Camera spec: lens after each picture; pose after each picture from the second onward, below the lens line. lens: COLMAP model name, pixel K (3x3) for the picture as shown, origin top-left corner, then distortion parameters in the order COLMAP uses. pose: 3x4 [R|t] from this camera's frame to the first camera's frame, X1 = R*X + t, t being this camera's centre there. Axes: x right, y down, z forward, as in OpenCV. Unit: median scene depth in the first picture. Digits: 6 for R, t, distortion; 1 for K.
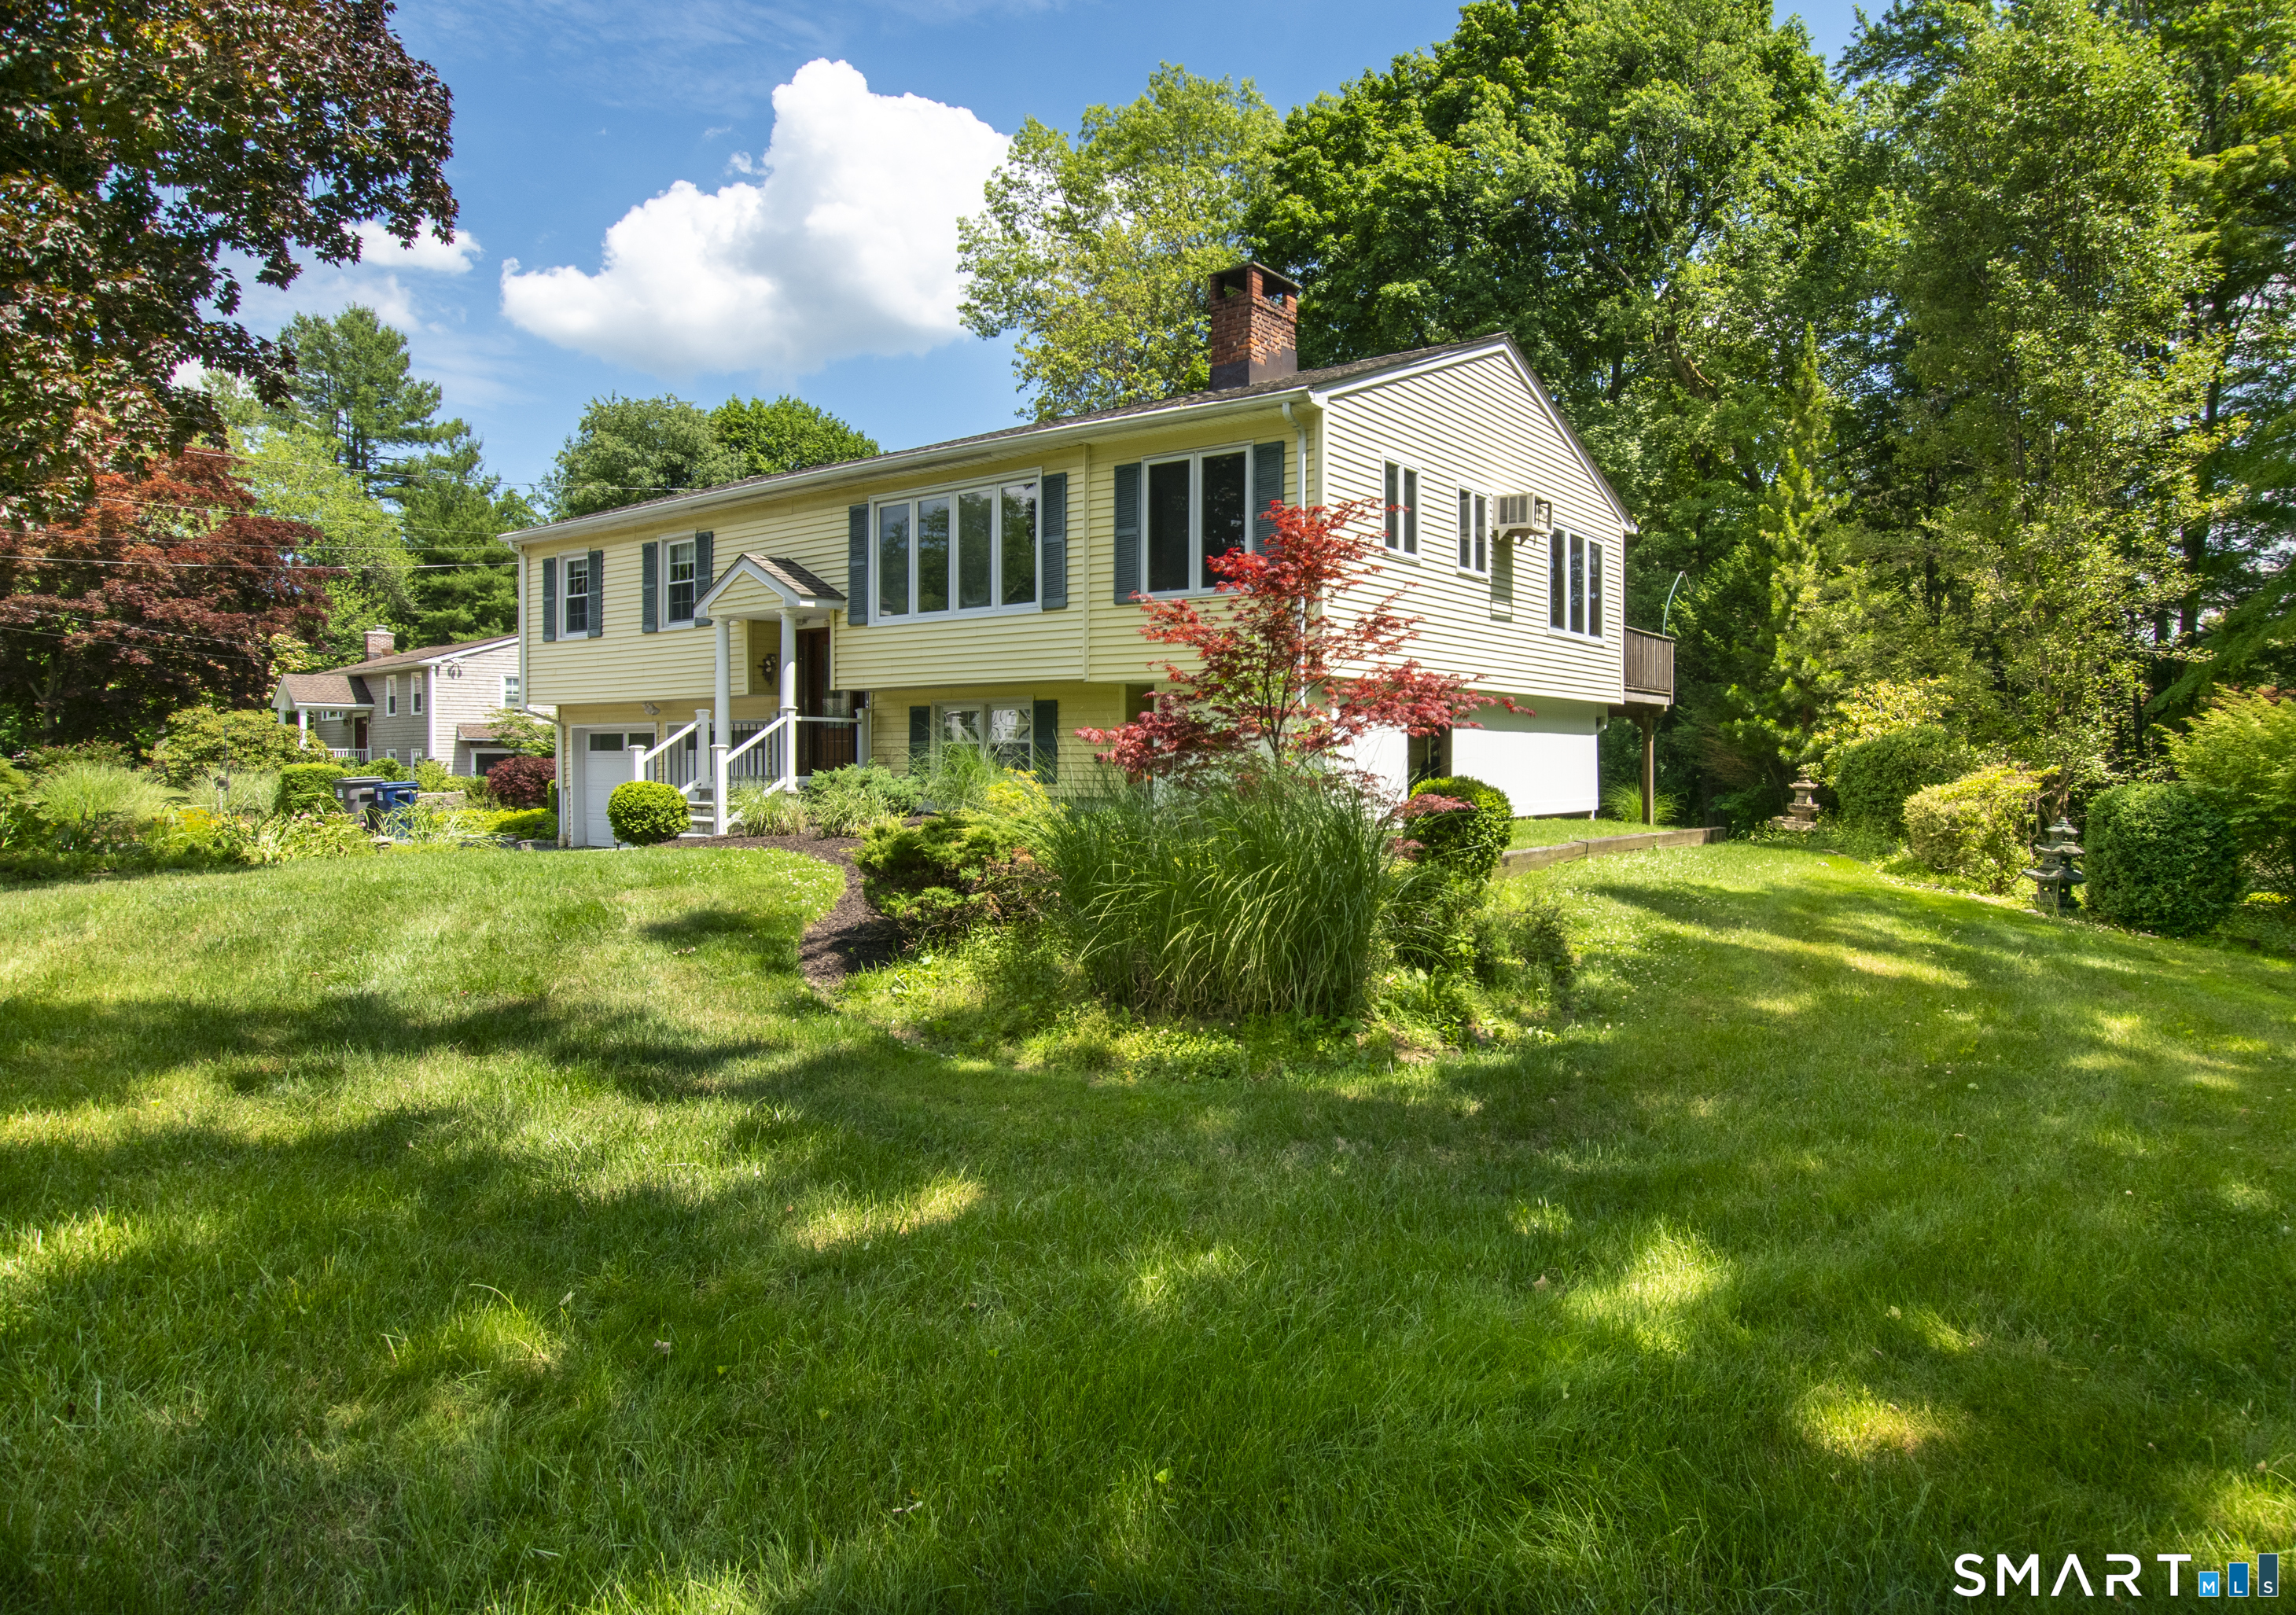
lens RADIAL K [[1364.7, 0, 1272.0], [0, 1364.7, 757.7], [0, 0, 1]] dist [-0.022695, -0.001229]
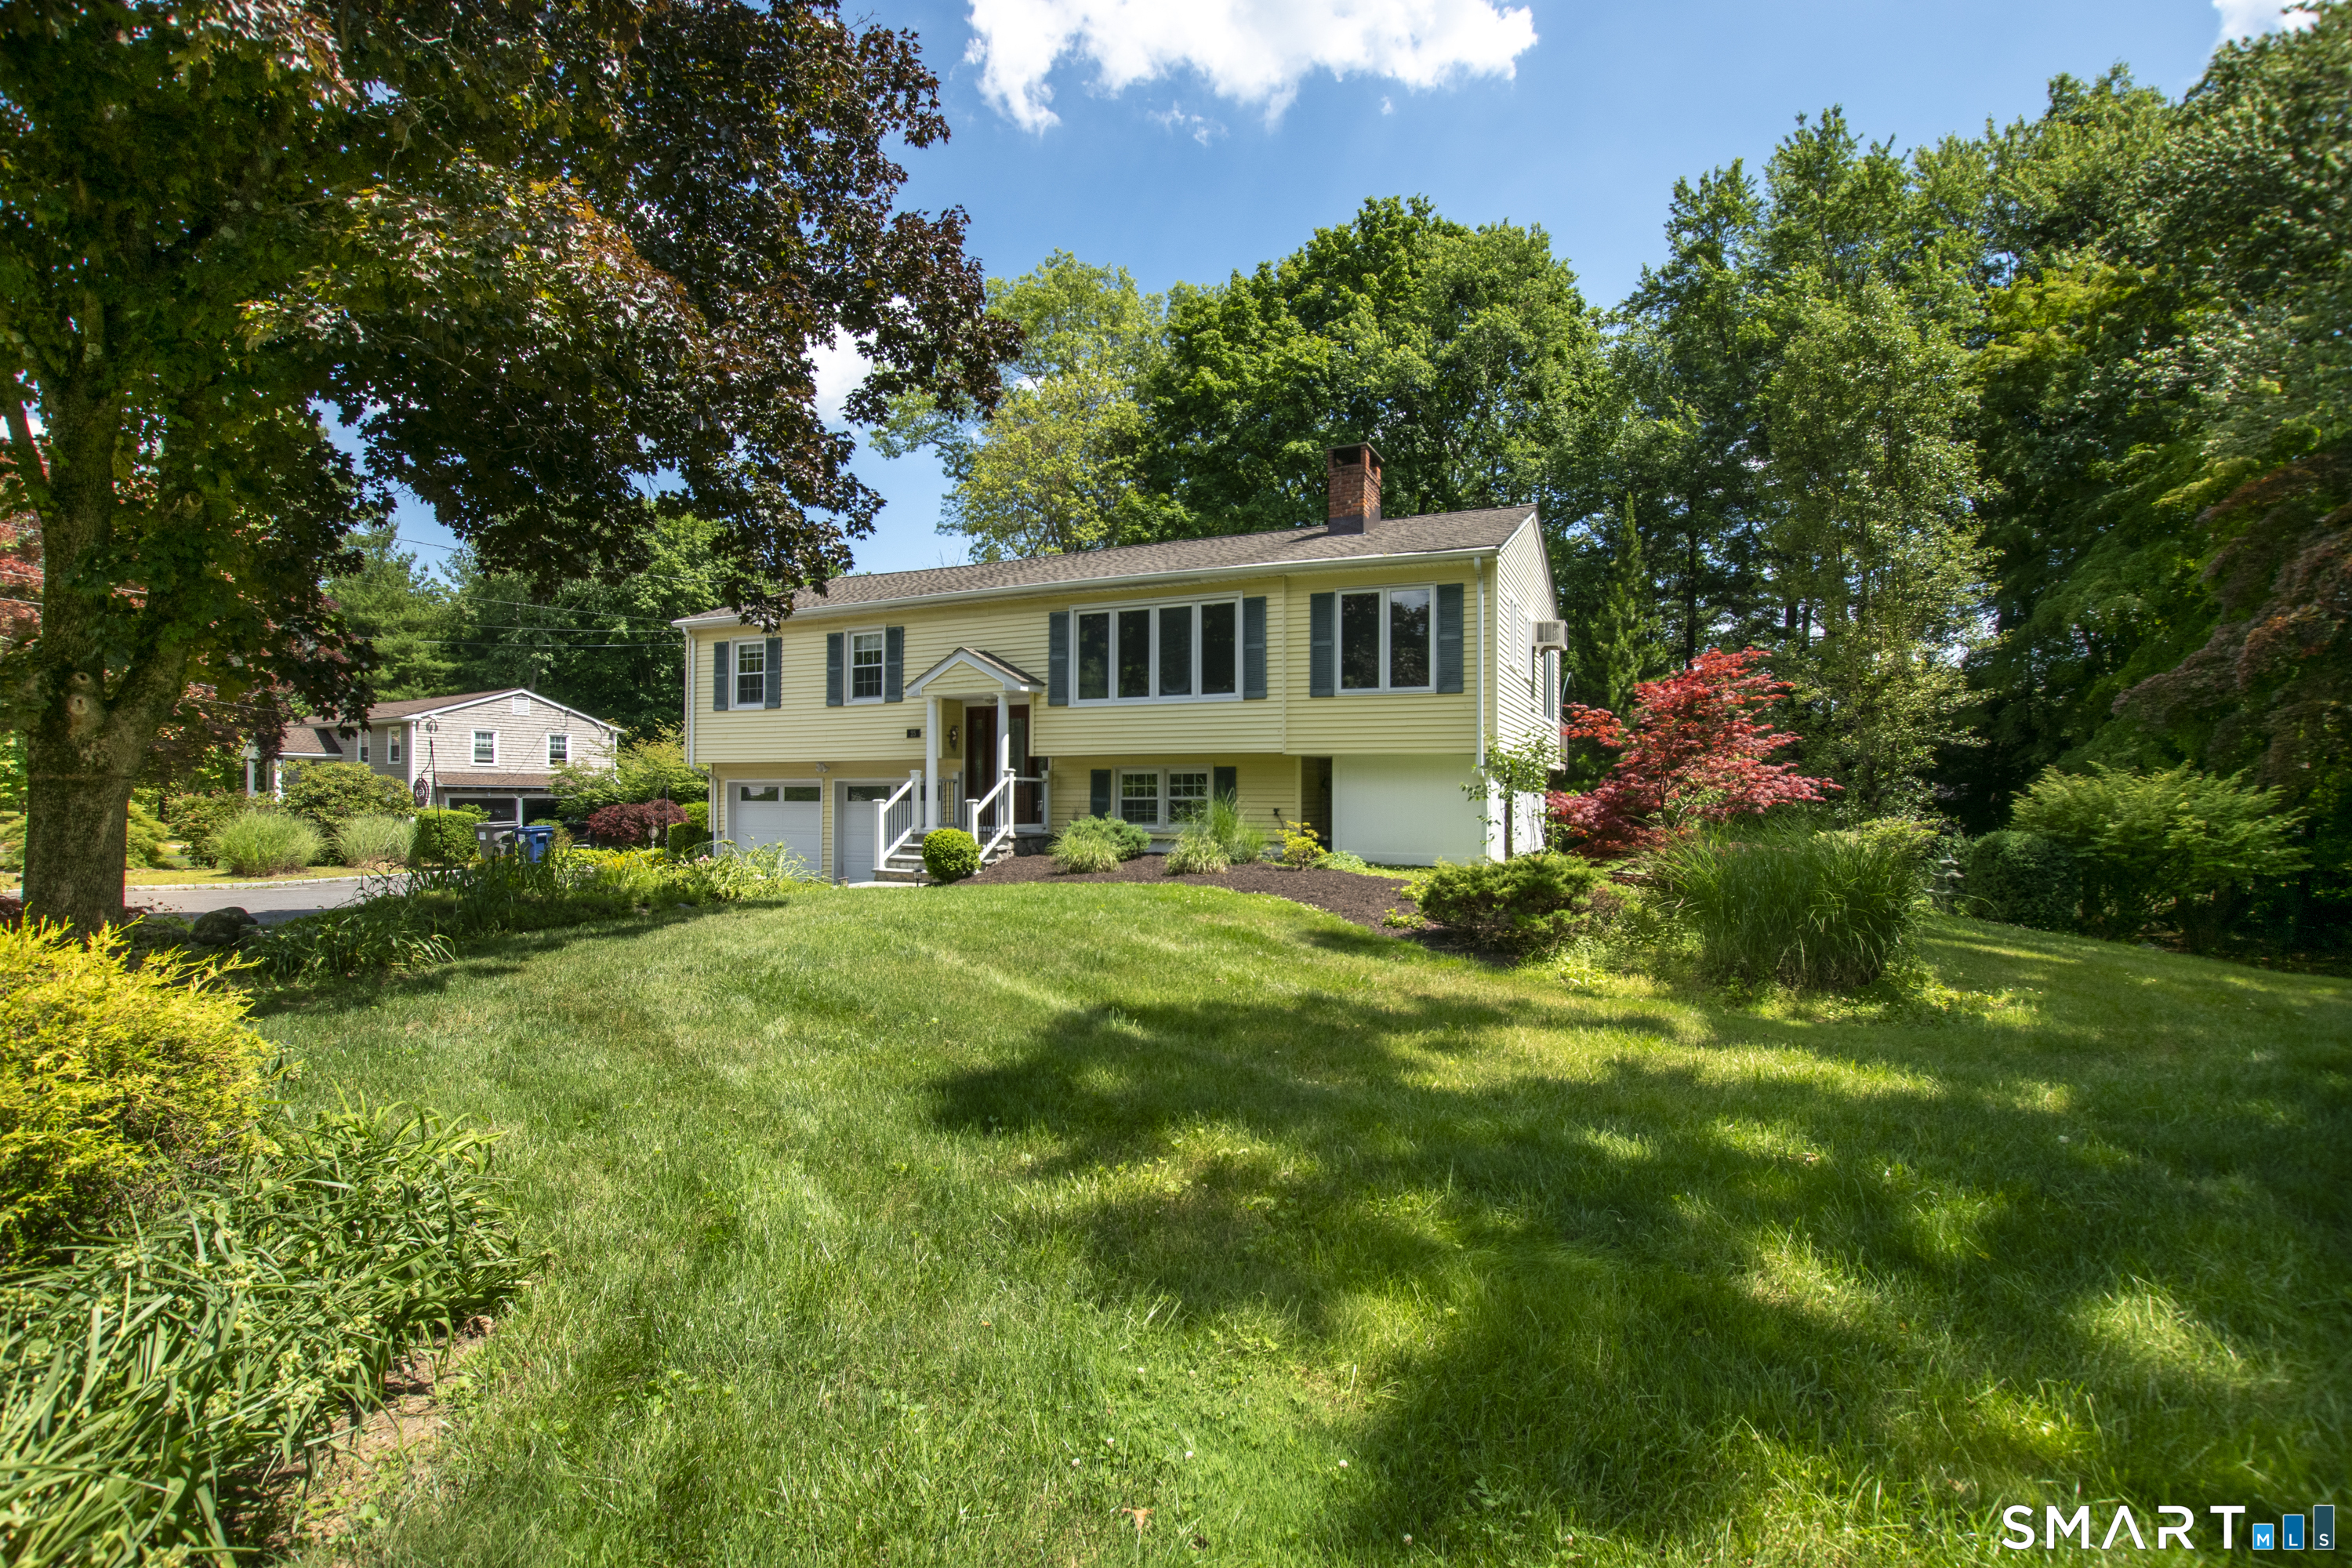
lens RADIAL K [[1109.7, 0, 1172.6], [0, 1109.7, 787.4], [0, 0, 1]] dist [-0.027307, -0.000145]
pose [[0.987105, 0.005138, 0.159994, -0.293697], [-0.003307, 0.999926, -0.011709, -0.007114], [-0.160043, 0.011029, 0.987048, -0.036946]]
